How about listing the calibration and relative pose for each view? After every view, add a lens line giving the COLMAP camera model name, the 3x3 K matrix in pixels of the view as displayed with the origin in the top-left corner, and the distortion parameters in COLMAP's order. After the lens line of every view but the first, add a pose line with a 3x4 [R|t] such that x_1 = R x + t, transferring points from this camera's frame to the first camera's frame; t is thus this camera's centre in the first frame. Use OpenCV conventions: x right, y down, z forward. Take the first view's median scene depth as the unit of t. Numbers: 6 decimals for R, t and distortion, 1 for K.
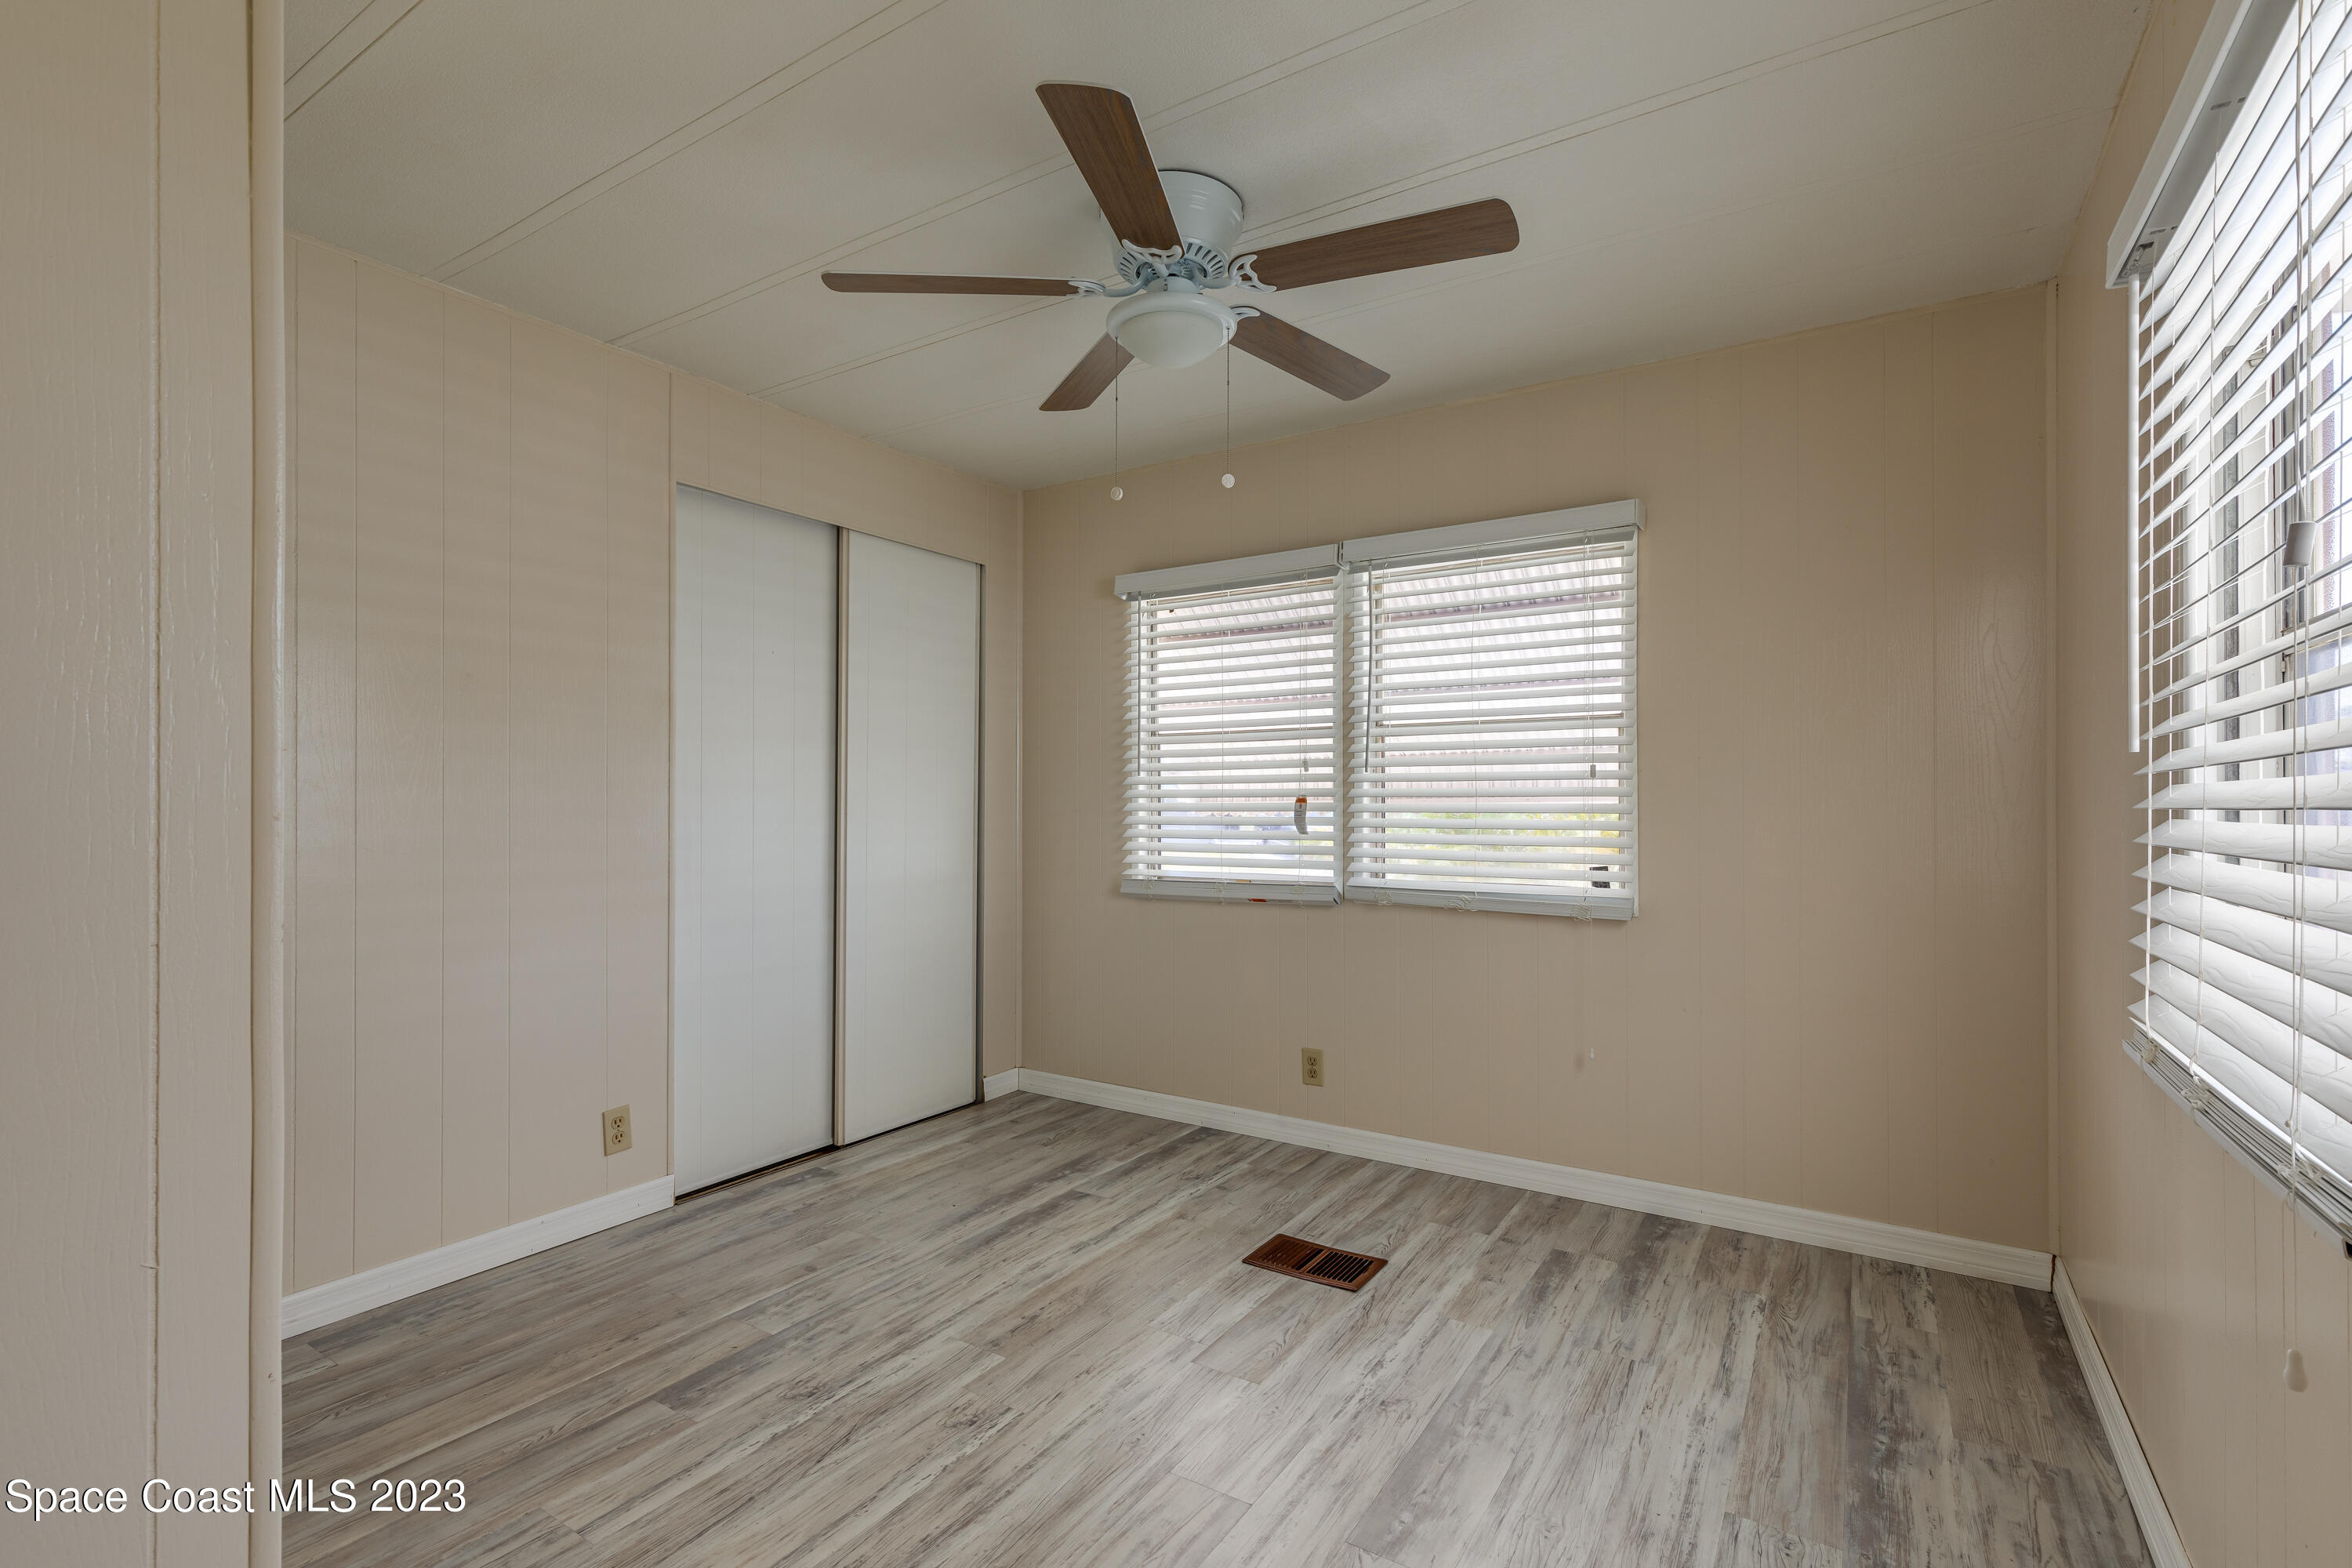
lens RADIAL K [[1072.0, 0, 1176.0], [0, 1072.0, 784.0], [0, 0, 1]] dist [0.077022, 0.000008]
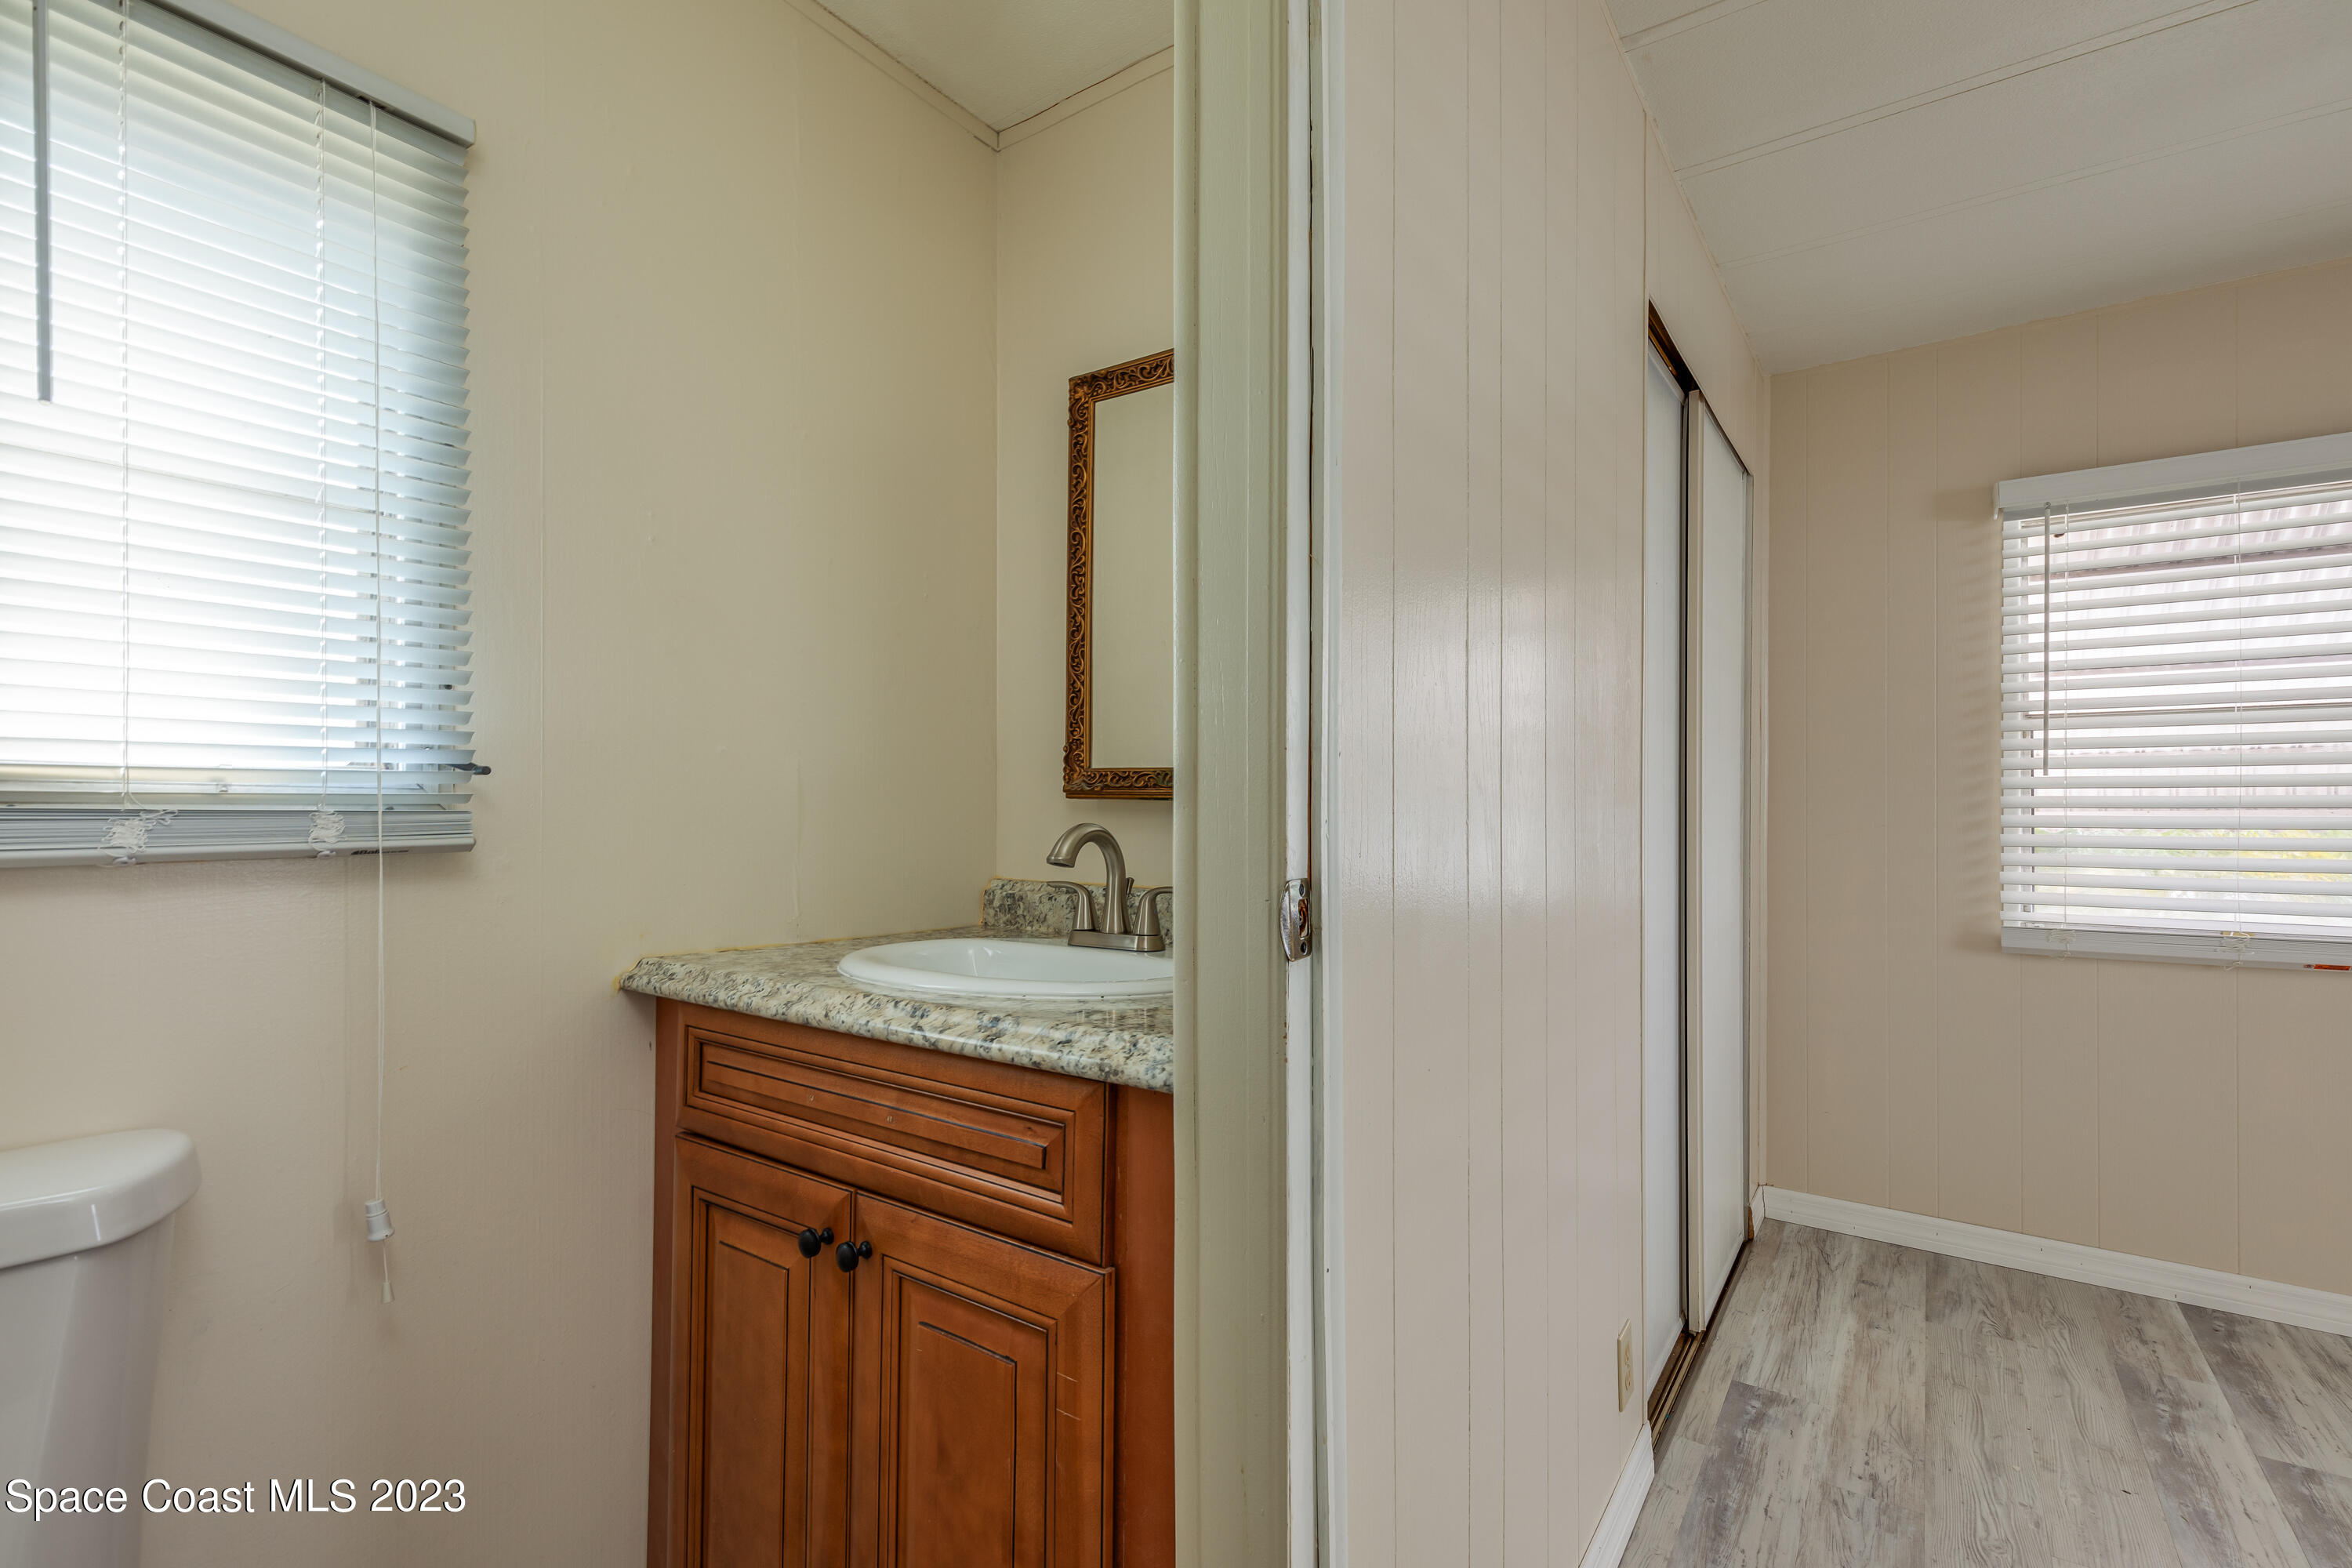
lens RADIAL K [[1038.0, 0, 1184.0], [0, 1038.0, 797.0], [0, 0, 1]] dist [0.001531, 0.000313]
pose [[0.999702, 0.002281, -0.024322, -0.578151], [-0.002227, 0.999995, 0.002248, 0.005495], [0.024327, -0.002193, 0.999702, 0.343691]]
